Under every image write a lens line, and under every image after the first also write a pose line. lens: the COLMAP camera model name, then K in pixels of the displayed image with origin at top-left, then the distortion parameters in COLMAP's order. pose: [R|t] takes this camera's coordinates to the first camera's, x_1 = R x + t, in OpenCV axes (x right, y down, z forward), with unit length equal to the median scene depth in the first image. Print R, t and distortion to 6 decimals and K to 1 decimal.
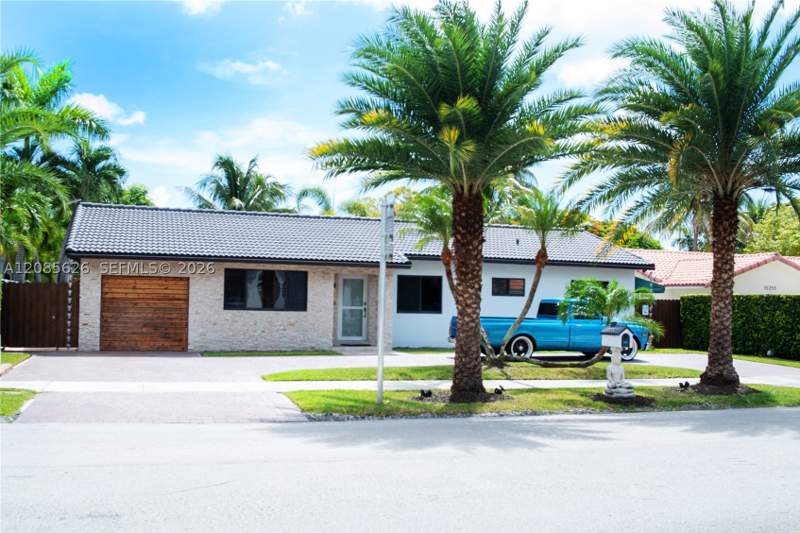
lens RADIAL K [[827.8, 0, 400.0], [0, 827.8, 266.5], [0, 0, 1]] dist [-0.076503, -0.000054]
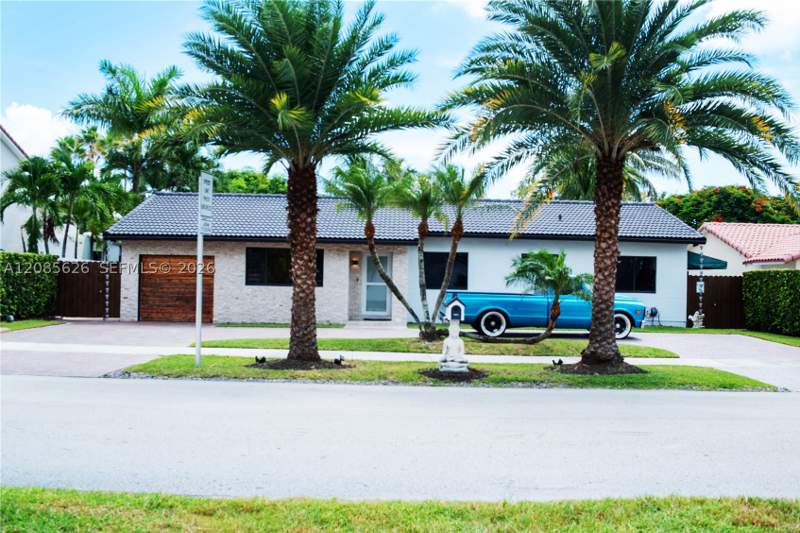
lens RADIAL K [[801.3, 0, 400.0], [0, 801.3, 266.5], [0, 0, 1]] dist [-0.079354, -0.005924]
pose [[0.952547, -0.006877, -0.304315, 0.323512], [0.012995, 0.999752, 0.018083, 0.011773], [0.304115, -0.021179, 0.952400, 0.058469]]
